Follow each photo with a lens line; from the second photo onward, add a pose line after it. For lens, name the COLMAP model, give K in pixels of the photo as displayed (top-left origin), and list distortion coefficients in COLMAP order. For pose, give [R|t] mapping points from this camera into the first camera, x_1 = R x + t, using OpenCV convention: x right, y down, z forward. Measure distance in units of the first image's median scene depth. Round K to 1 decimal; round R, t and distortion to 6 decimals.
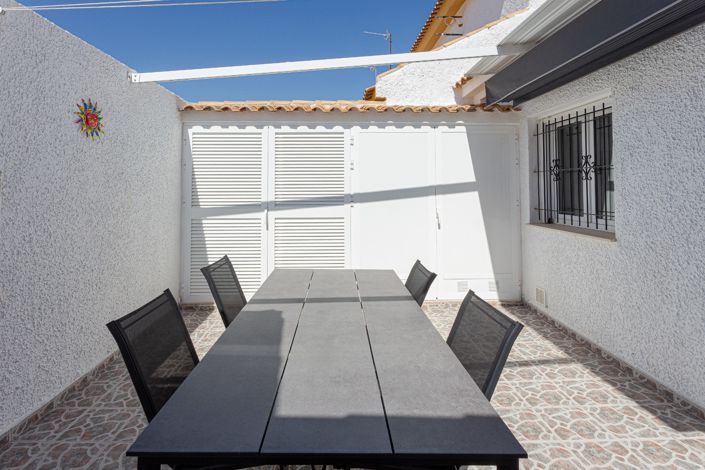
lens RADIAL K [[348.8, 0, 325.8], [0, 348.8, 180.9], [0, 0, 1]] dist [-0.000125, 0.000382]
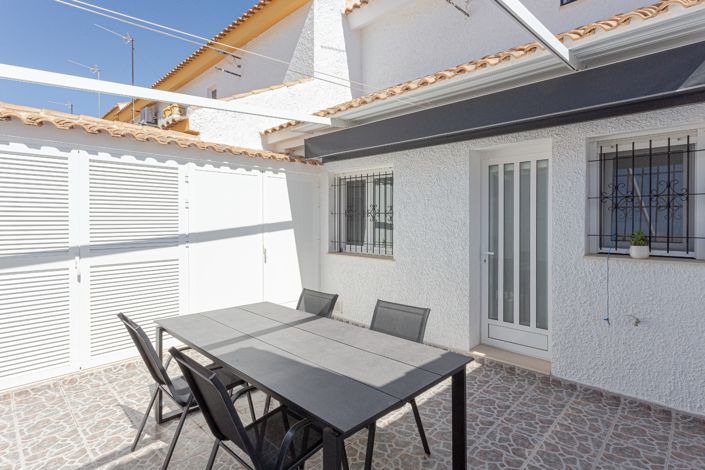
lens RADIAL K [[371.0, 0, 340.0], [0, 371.0, 232.2], [0, 0, 1]] dist [-0.001161, 0.000034]
pose [[0.700992, -0.023523, 0.712781, -0.358235], [-0.015839, 0.998696, 0.048536, -0.023247], [-0.712993, -0.045313, 0.699705, -0.007268]]
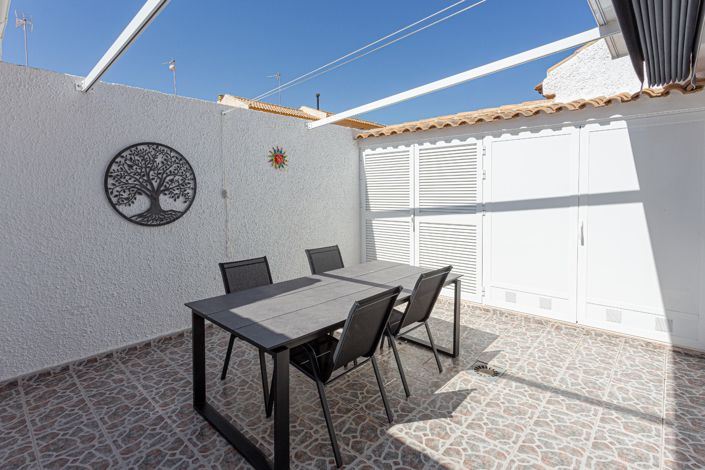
lens RADIAL K [[336.6, 0, 347.9], [0, 336.6, 212.6], [0, 0, 1]] dist [0.000895, 0.000446]
pose [[0.741111, 0.036158, -0.670408, 0.449743], [0.022198, 0.996683, 0.078295, -0.021630], [0.671015, -0.072907, 0.737850, -0.005180]]
